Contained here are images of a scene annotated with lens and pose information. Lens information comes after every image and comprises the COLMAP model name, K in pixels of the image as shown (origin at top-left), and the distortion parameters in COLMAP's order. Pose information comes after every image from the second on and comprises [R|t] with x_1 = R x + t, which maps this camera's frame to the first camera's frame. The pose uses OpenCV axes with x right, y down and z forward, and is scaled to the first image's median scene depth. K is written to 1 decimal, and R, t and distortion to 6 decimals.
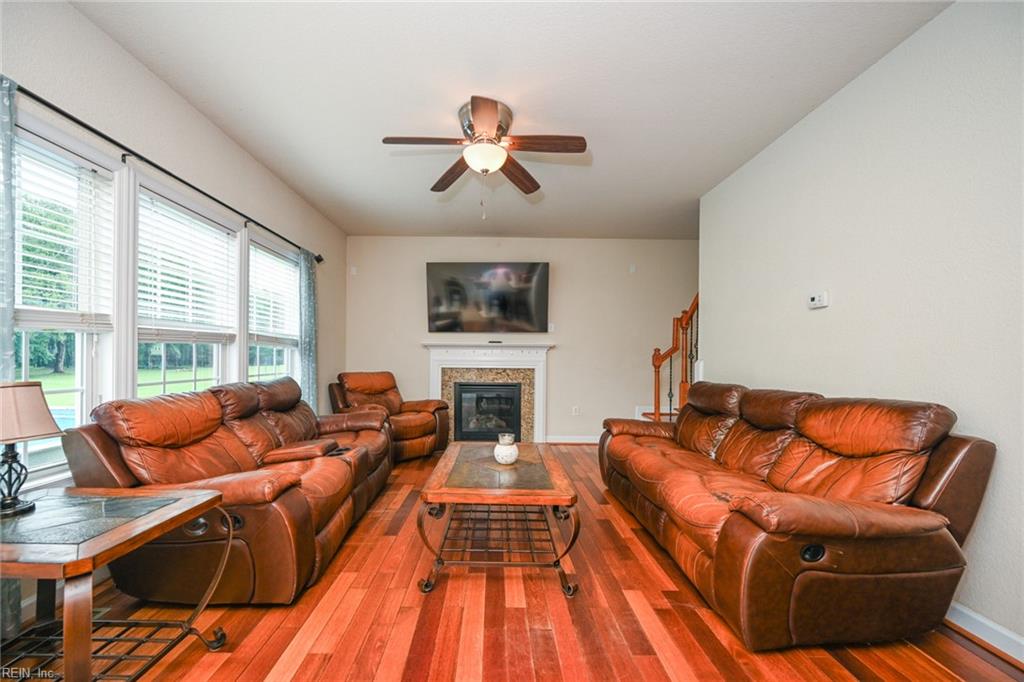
lens RADIAL K [[414.7, 0, 511.6], [0, 414.7, 358.0], [0, 0, 1]] dist [-0.000535, -0.000030]
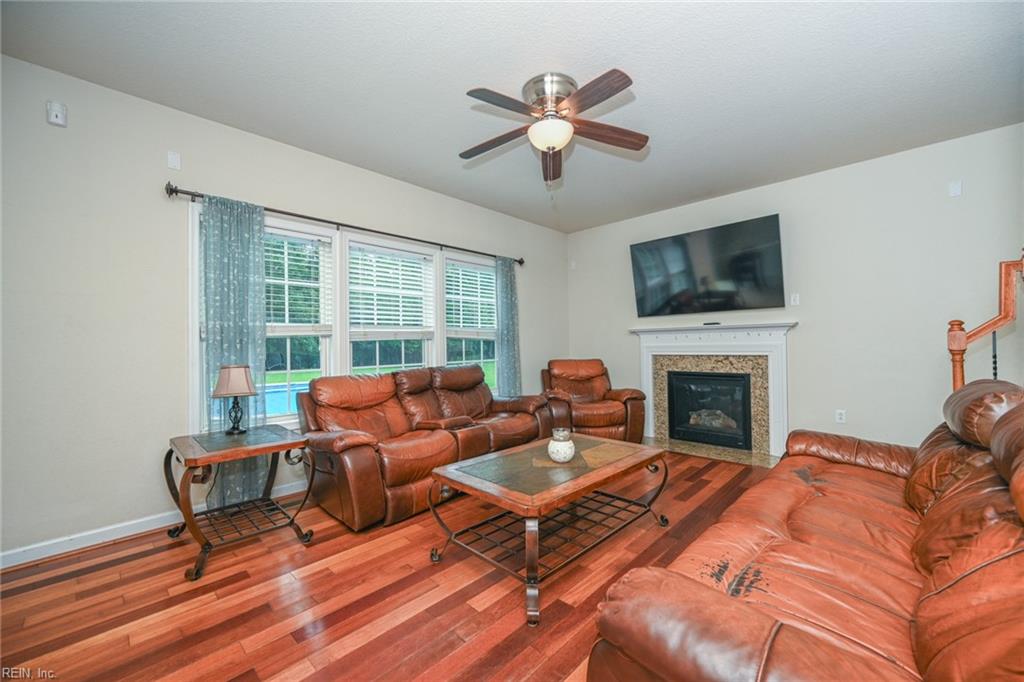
lens RADIAL K [[414.1, 0, 519.6], [0, 414.1, 341.2], [0, 0, 1]] dist [0.000340, 0.000181]
pose [[0.709592, -0.025763, -0.704142, 0.308024], [0.021883, 0.999655, -0.014523, 0.000042], [0.704273, -0.005103, 0.709911, 0.156797]]
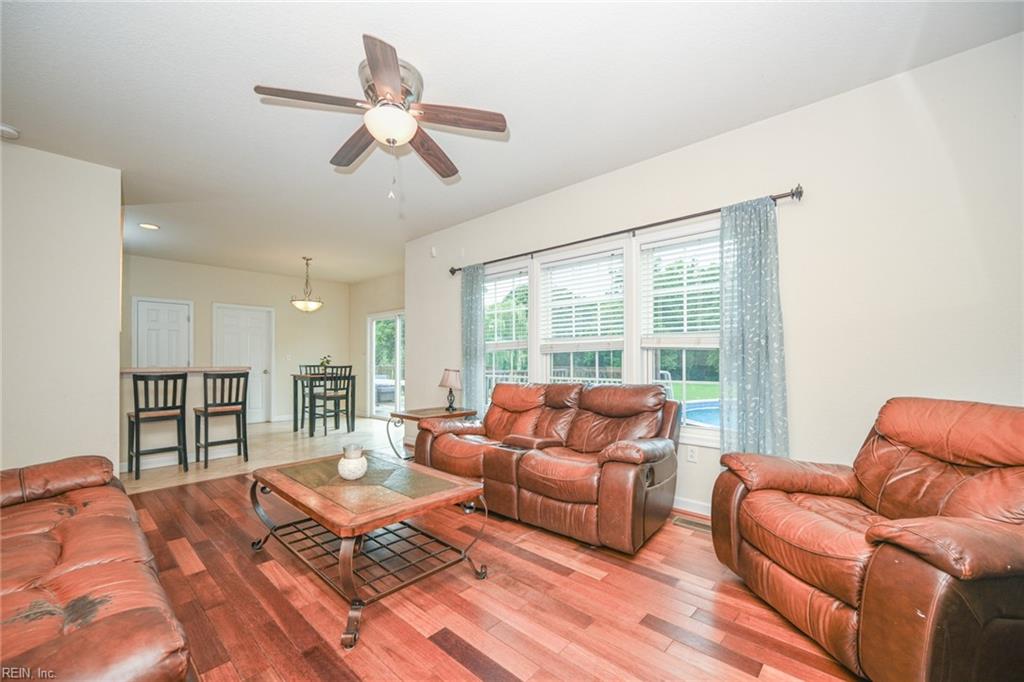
lens RADIAL K [[414.7, 0, 511.6], [0, 414.7, 358.0], [0, 0, 1]] dist [-0.000535, -0.000030]
pose [[-0.709049, -0.007849, -0.705116, 0.203574], [-0.003522, 0.999965, -0.007590, -0.001625], [0.705150, -0.002898, -0.709052, 1.014470]]
